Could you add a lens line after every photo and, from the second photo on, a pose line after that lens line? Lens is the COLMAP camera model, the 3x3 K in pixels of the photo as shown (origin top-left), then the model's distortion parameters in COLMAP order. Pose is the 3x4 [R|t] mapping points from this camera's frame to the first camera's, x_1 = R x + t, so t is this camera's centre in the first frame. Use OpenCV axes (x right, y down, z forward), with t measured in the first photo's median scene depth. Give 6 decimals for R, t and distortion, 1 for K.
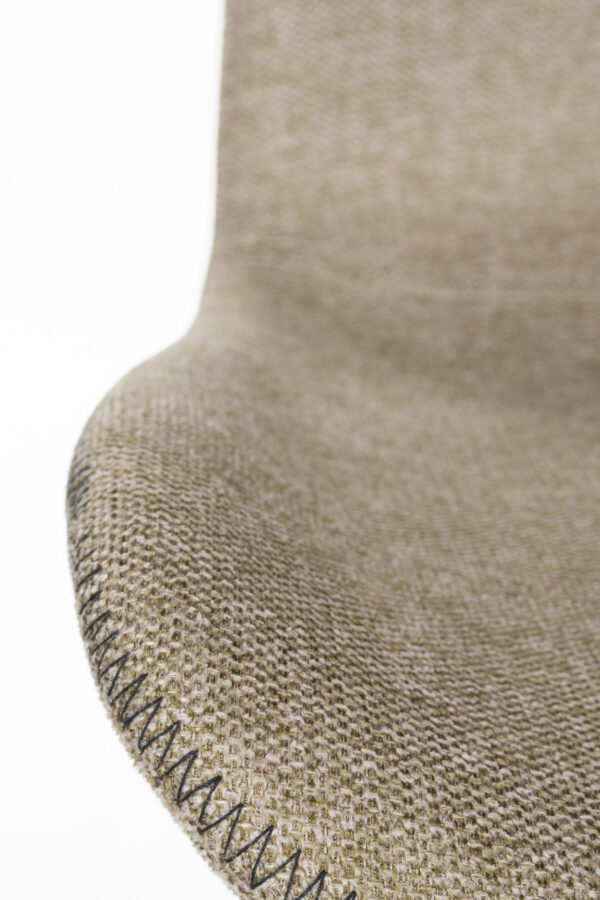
lens RADIAL K [[1402.9, 0, 242.3], [0, 1402.9, 448.0], [0, 0, 1]] dist [0.000123, 0.119209]
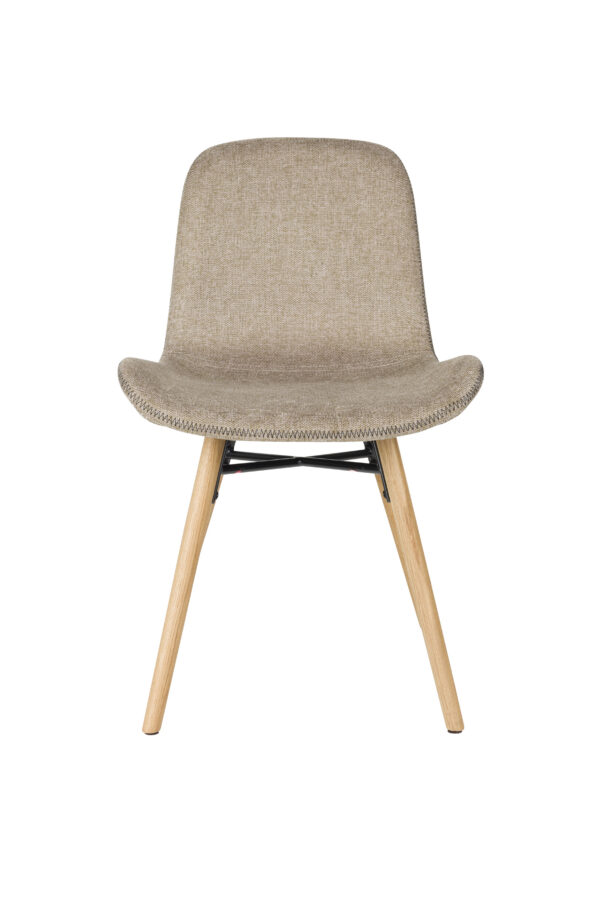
lens RADIAL K [[1324.2, 0, 300.0], [0, 1324.2, 450.0], [0, 0, 1]] dist [-0.029826, -0.040666]
pose [[0.997237, 0.051683, -0.053355, 0.719355], [-0.061727, 0.976147, -0.208151, 1.101160], [0.041324, 0.210870, 0.976640, -3.292137]]
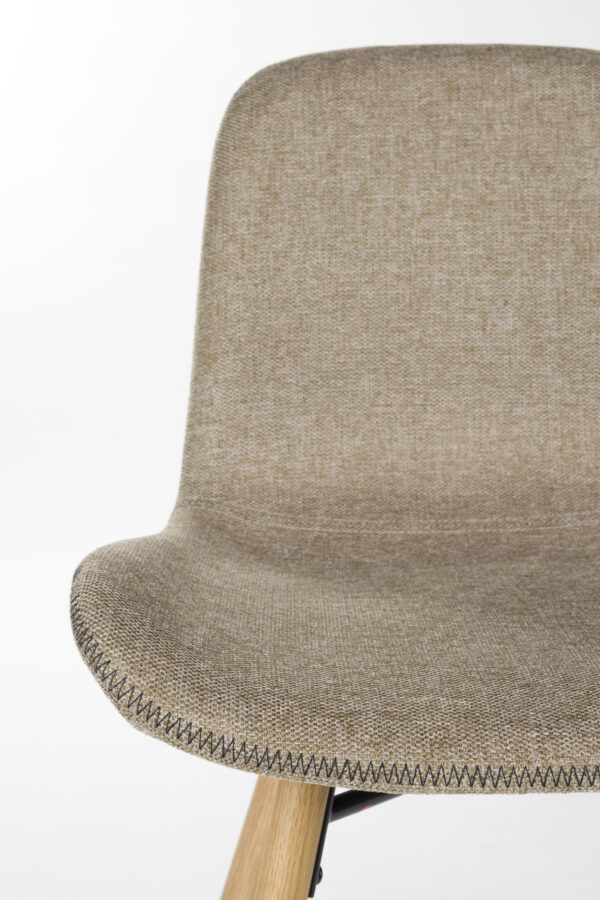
lens RADIAL K [[1324.2, 0, 300.0], [0, 1324.2, 450.0], [0, 0, 1]] dist [-0.029826, -0.040666]
pose [[0.998037, 0.031016, -0.054405, 0.294829], [-0.042132, 0.975285, -0.216898, 0.222061], [0.046333, 0.218764, 0.974677, -1.005022]]
